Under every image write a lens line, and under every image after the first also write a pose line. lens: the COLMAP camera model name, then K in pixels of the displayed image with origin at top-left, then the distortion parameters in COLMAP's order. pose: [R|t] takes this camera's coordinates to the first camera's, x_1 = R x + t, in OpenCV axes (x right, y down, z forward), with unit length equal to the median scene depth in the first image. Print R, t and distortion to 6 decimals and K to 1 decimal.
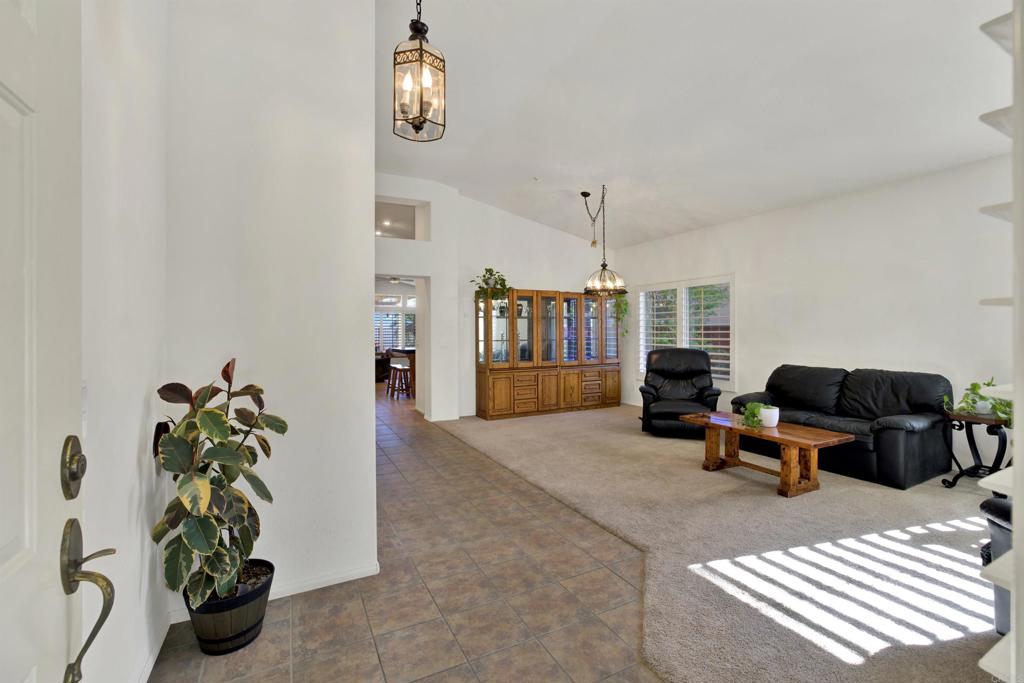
lens RADIAL K [[446.5, 0, 510.8], [0, 446.5, 326.9], [0, 0, 1]] dist [-0.064241, -0.000142]
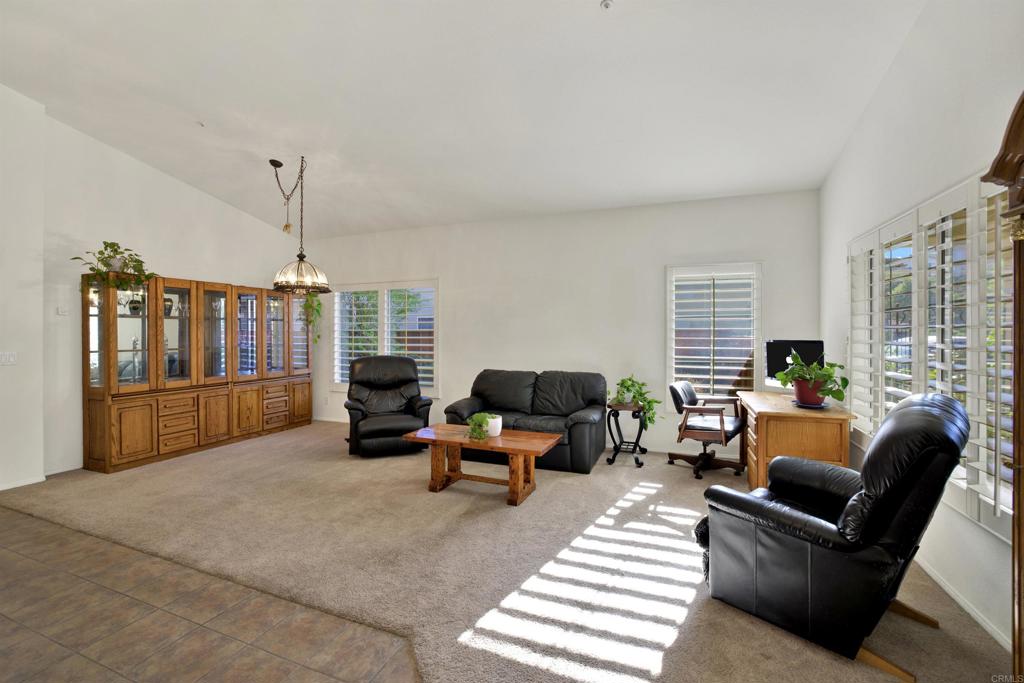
lens RADIAL K [[444.5, 0, 510.7], [0, 444.5, 332.4], [0, 0, 1]] dist [-0.036326, 0.014741]
pose [[0.757004, 0.005076, 0.653390, -0.026254], [-0.010197, 0.999940, 0.004046, -0.007185], [-0.653330, -0.009725, 0.757011, 0.149976]]
